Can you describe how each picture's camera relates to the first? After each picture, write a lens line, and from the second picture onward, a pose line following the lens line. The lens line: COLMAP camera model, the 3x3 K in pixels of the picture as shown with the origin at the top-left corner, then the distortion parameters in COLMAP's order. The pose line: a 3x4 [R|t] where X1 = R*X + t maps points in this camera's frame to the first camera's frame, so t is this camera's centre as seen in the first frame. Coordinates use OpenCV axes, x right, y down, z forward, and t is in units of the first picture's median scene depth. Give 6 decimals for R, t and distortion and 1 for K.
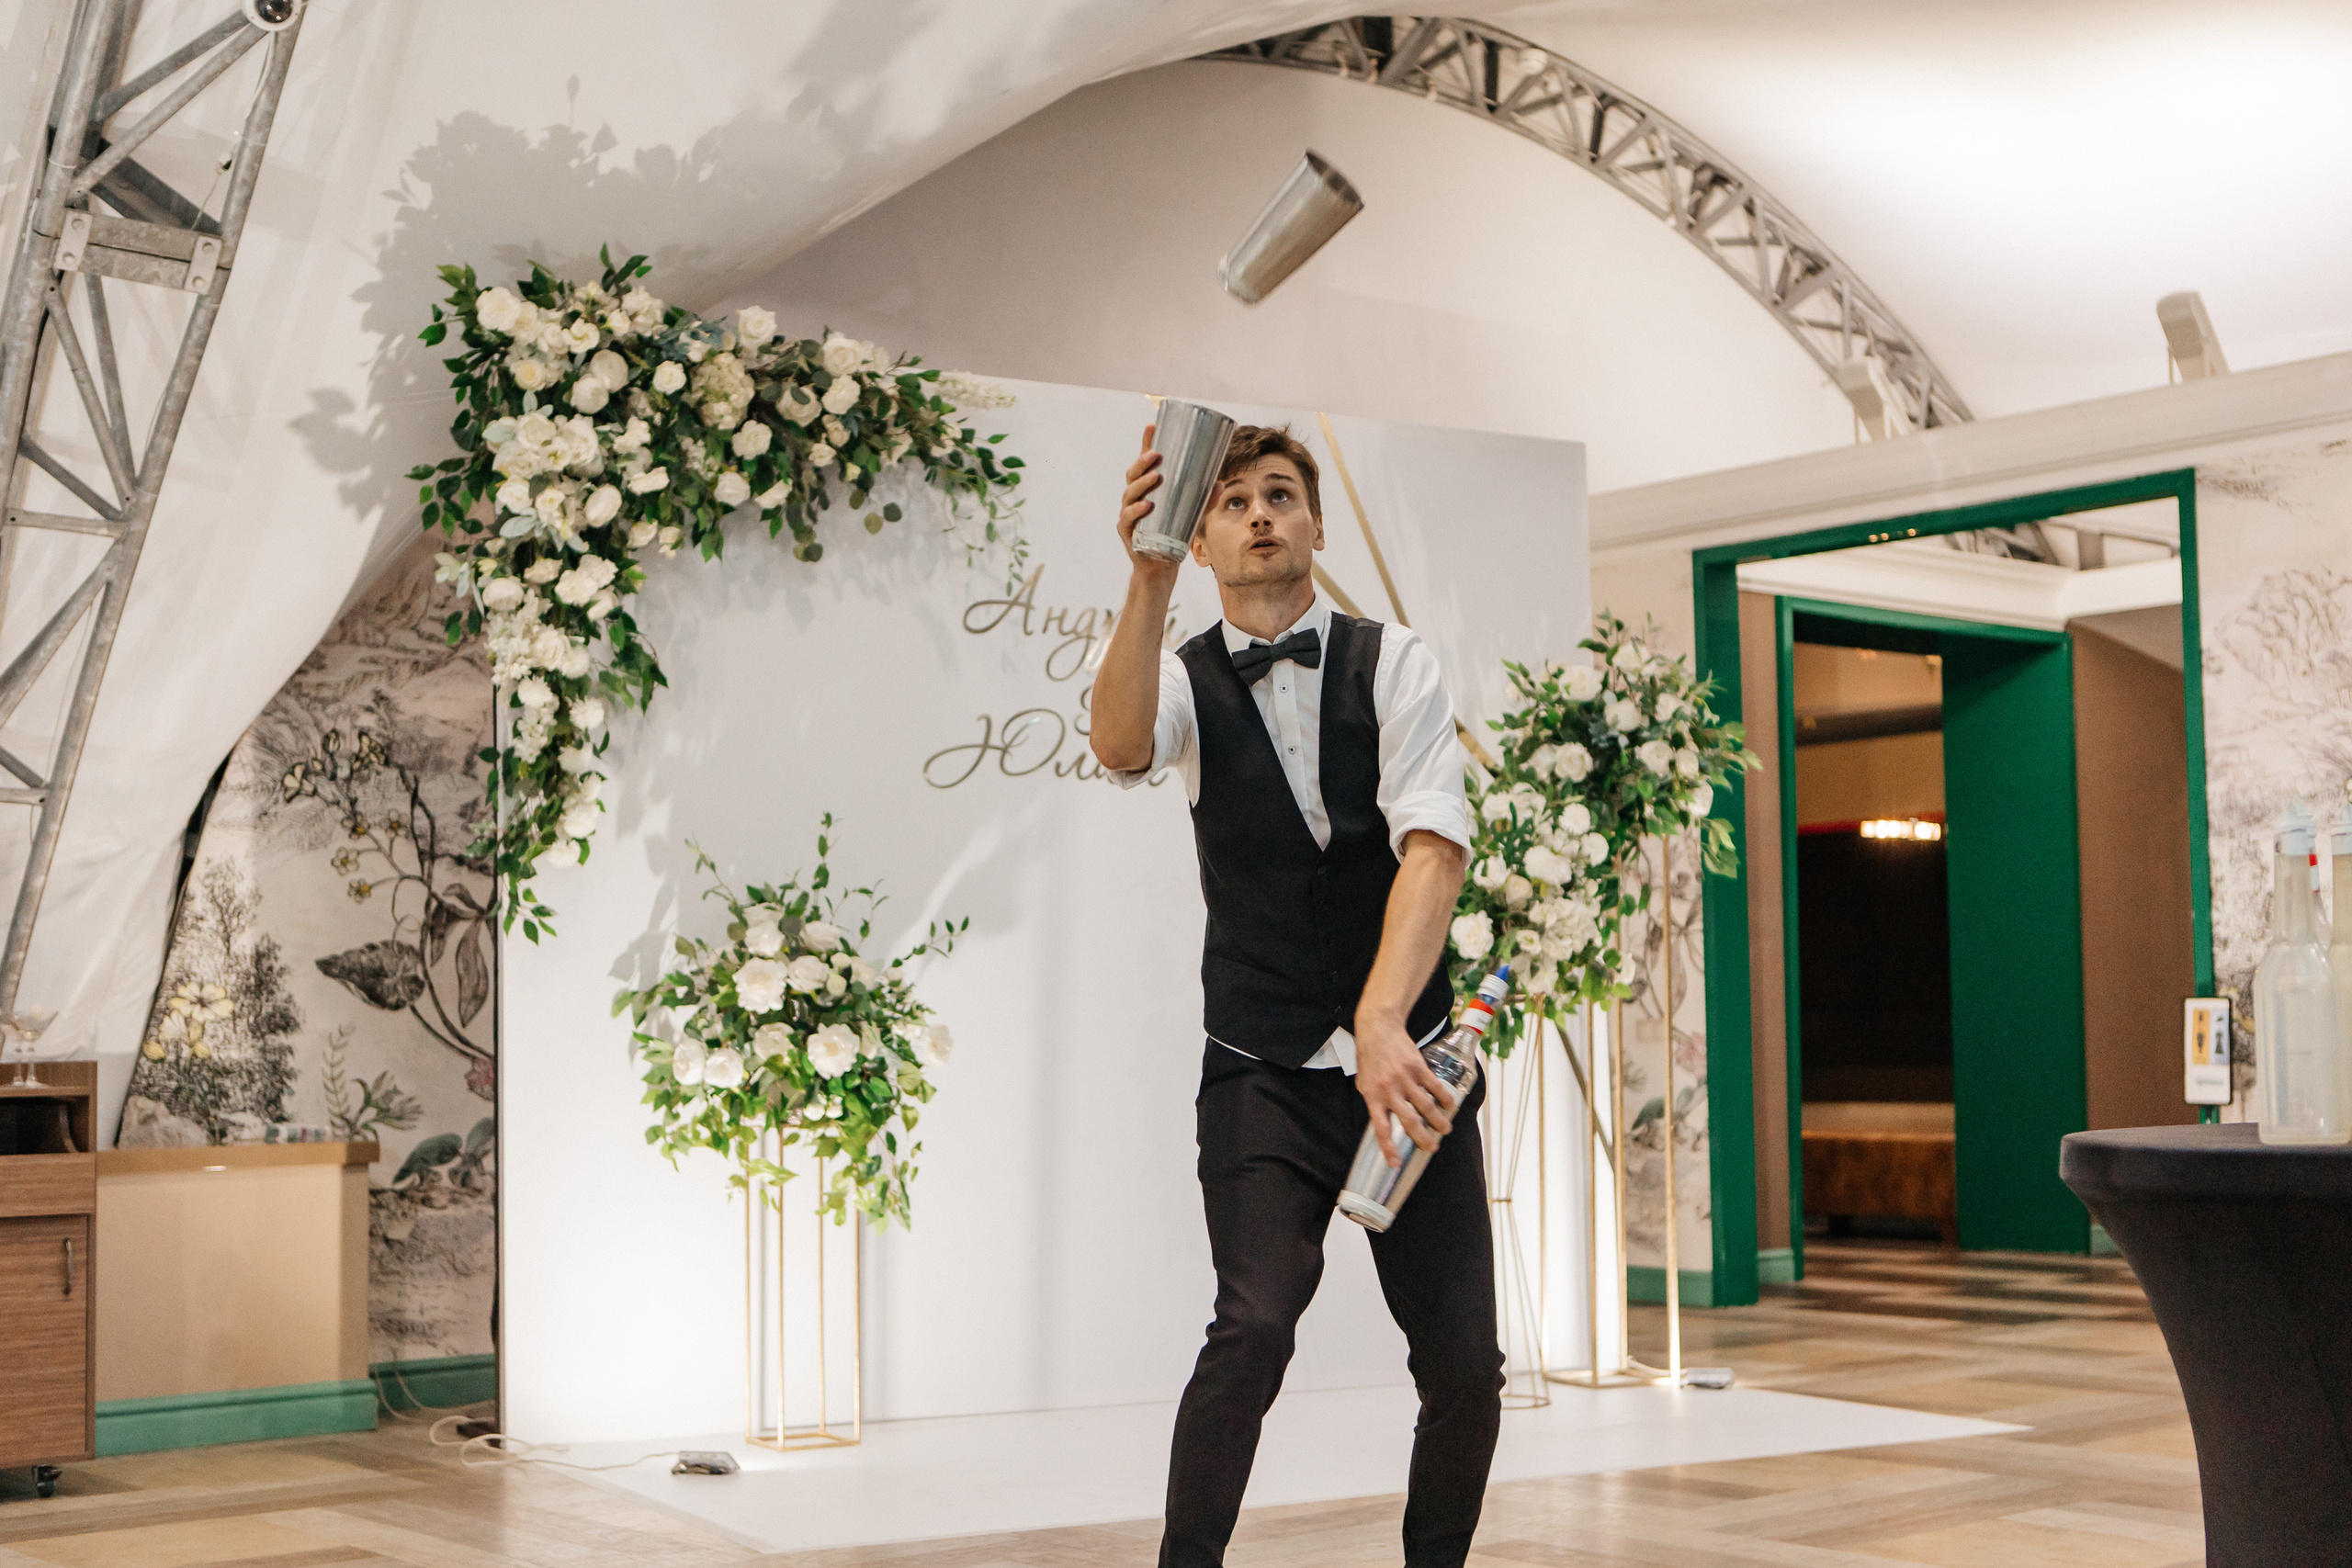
lens RADIAL K [[3034.7, 0, 1176.0], [0, 3034.7, 784.0], [0, 0, 1]] dist [-0.026835, -0.005852]
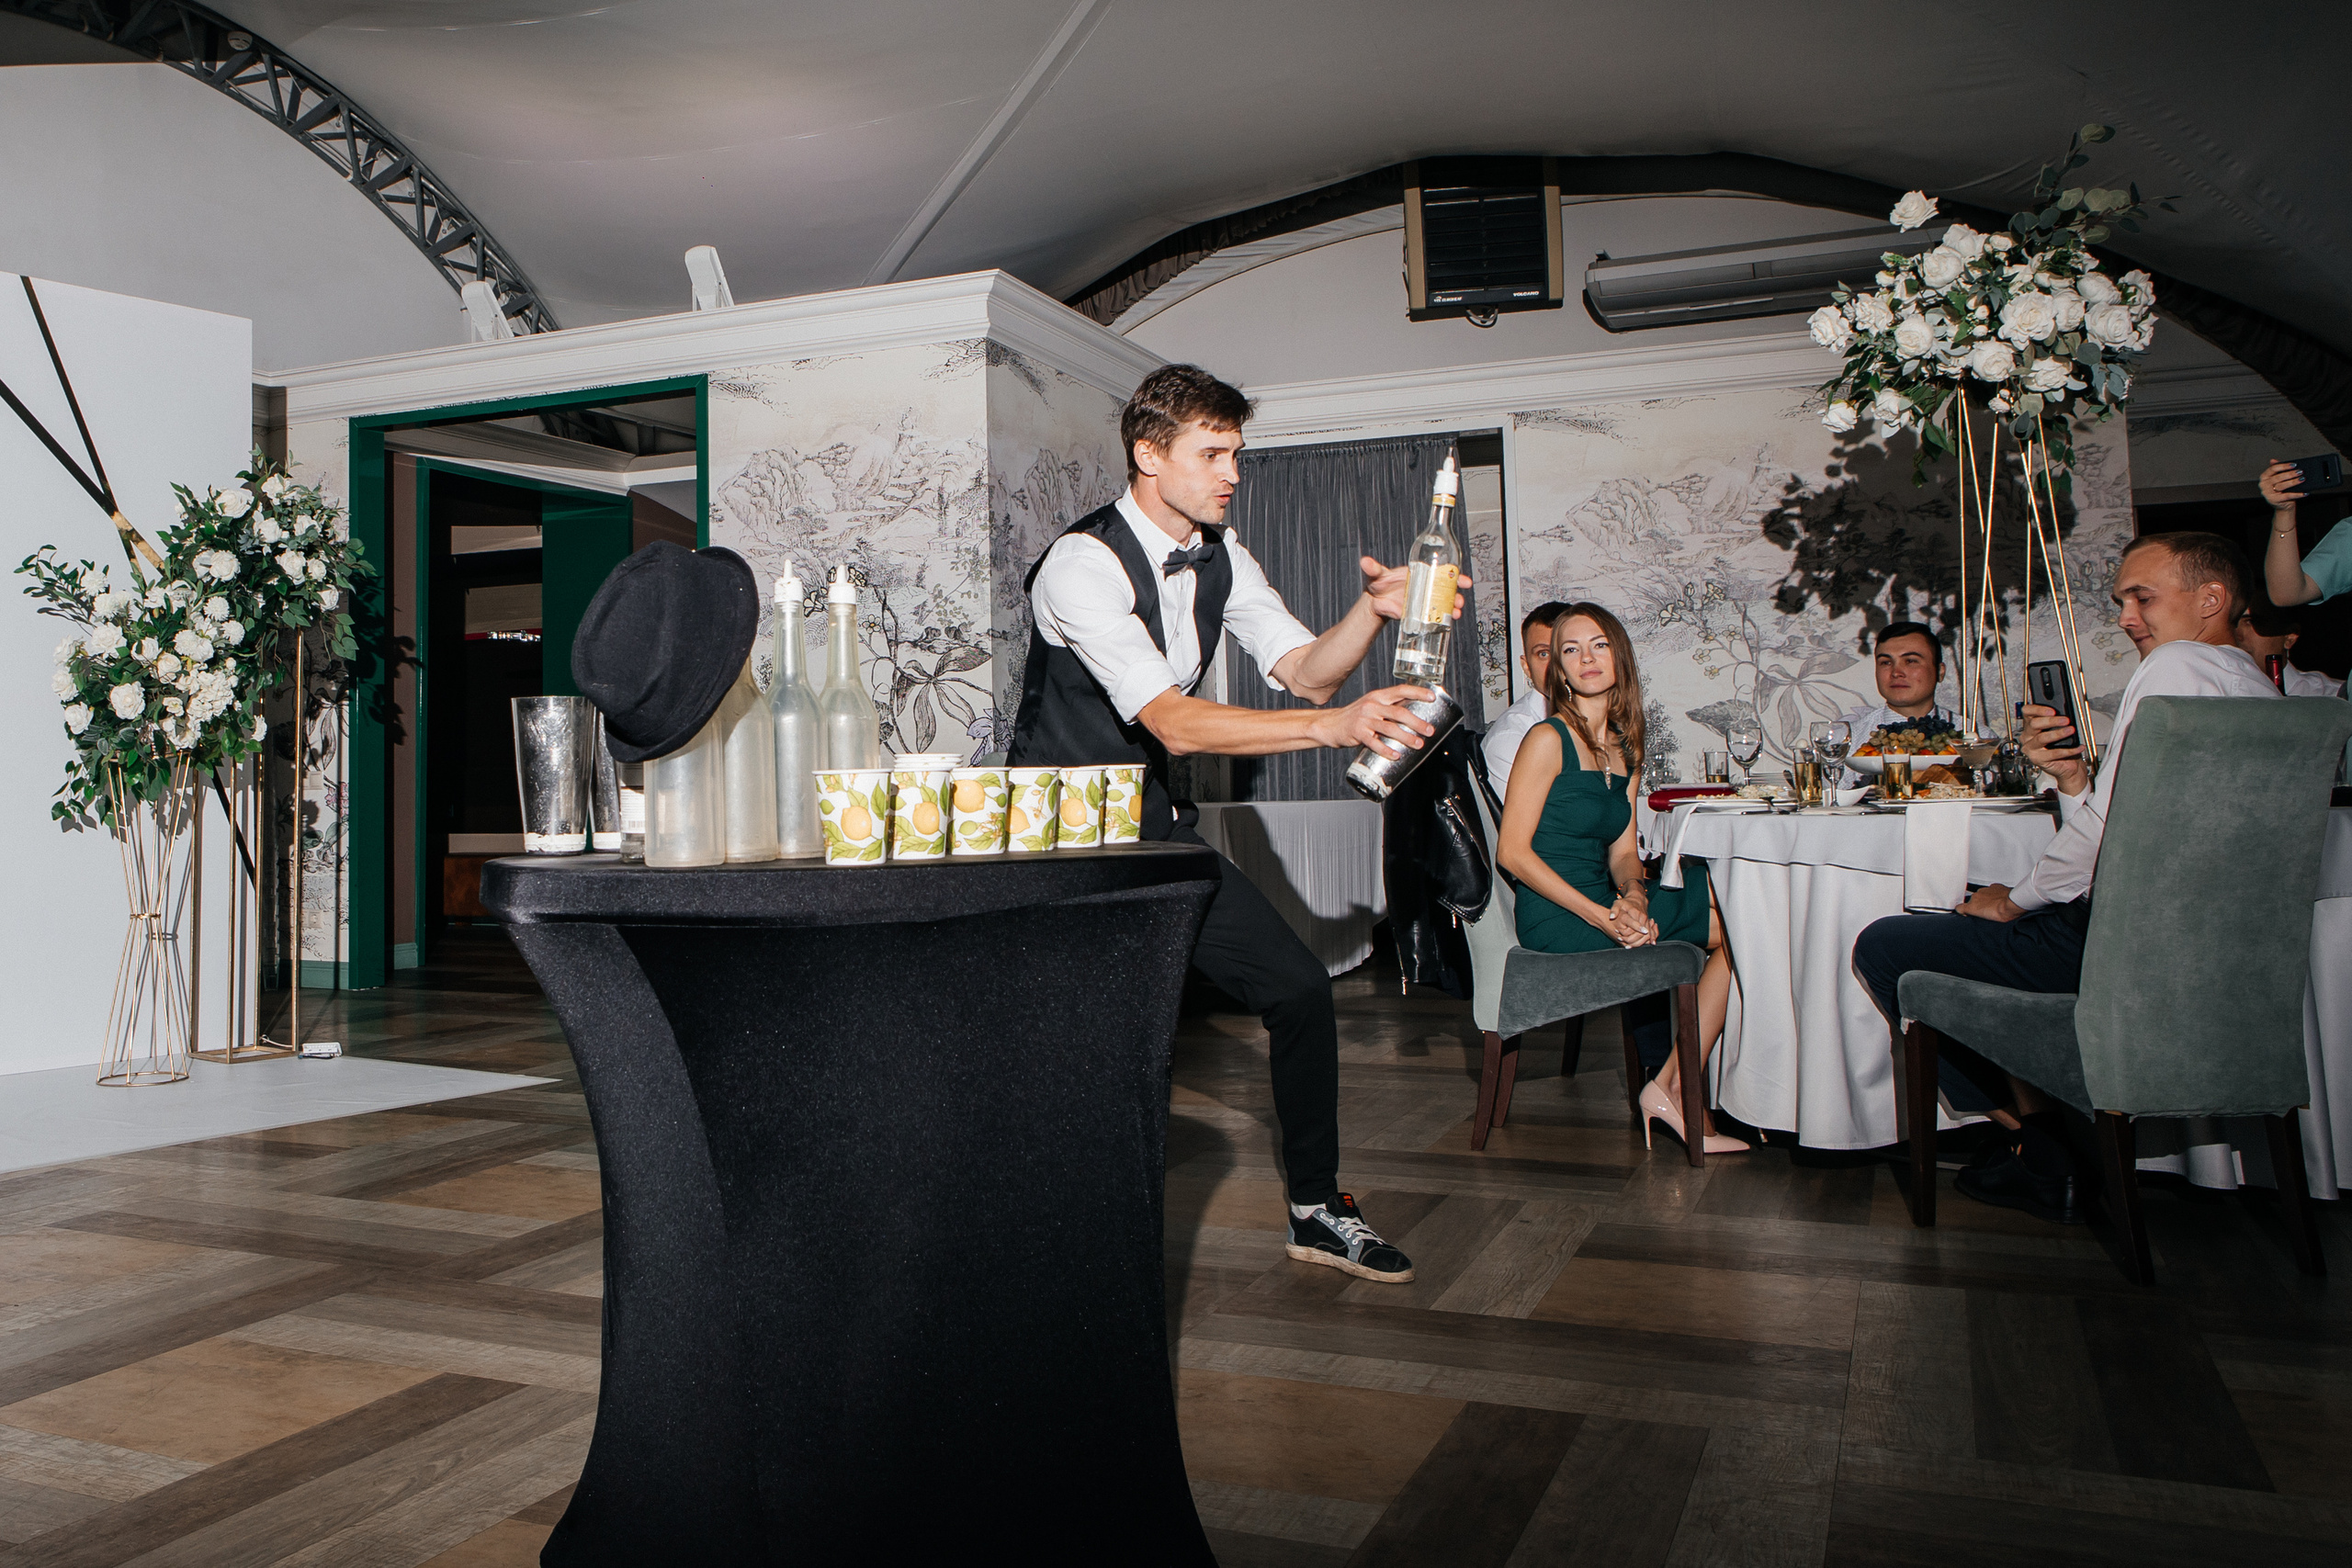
lens RADIAL K [[2065.0, 0, 860.0], [0, 2065.0, 594.0], [0, 0, 1]] dist [-0.044811, 0.077026]
pose [[0.926714, 0.028081, 0.374716, 0.057932], [-0.023922, 0.999590, -0.015749, 0.012301], [-0.375005, 0.005631, 0.927006, 0.112342]]
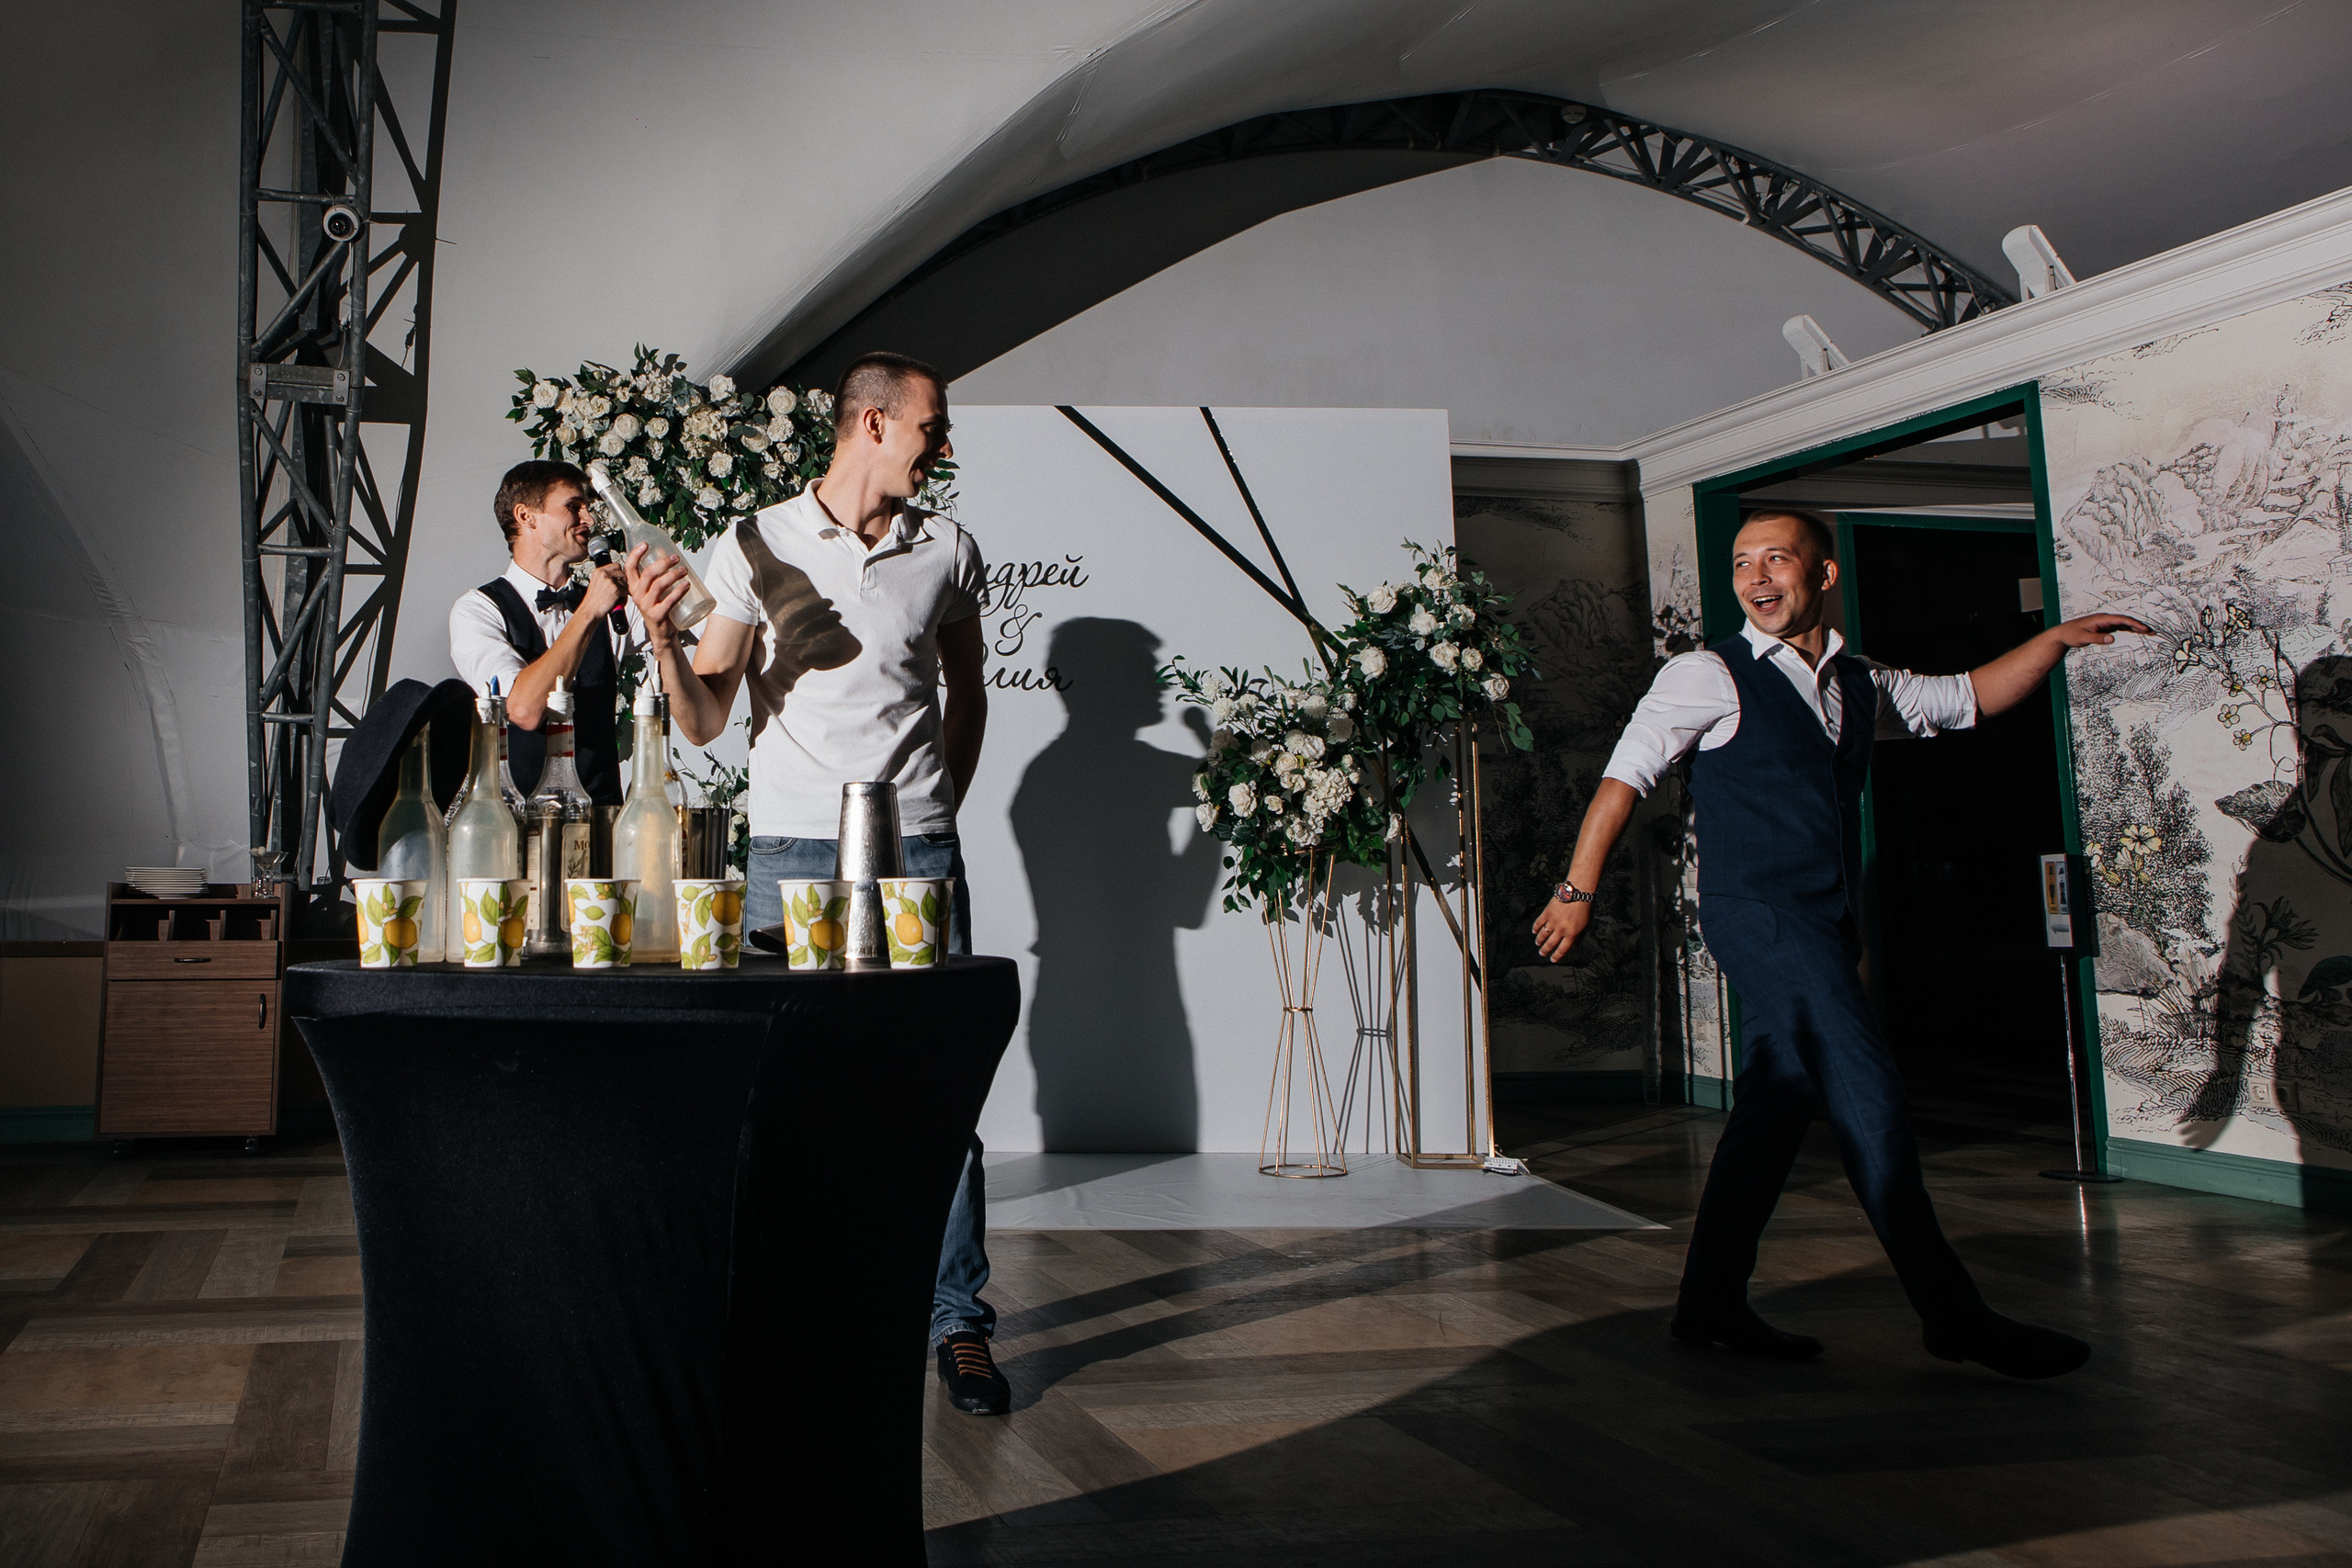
lens RADIAL K [[2092.7, 0, 825.6], [0, 2092.7, 522.7], [0, 0, 1]] dist [-0.022214, 0.009191]
pose [[0.877379, -0.068065, -0.474945, 0.363973], [0.027681, 0.995419, -0.091517, 0.008941], [0.478998, 0.067148, 0.875244, 0.126096]]
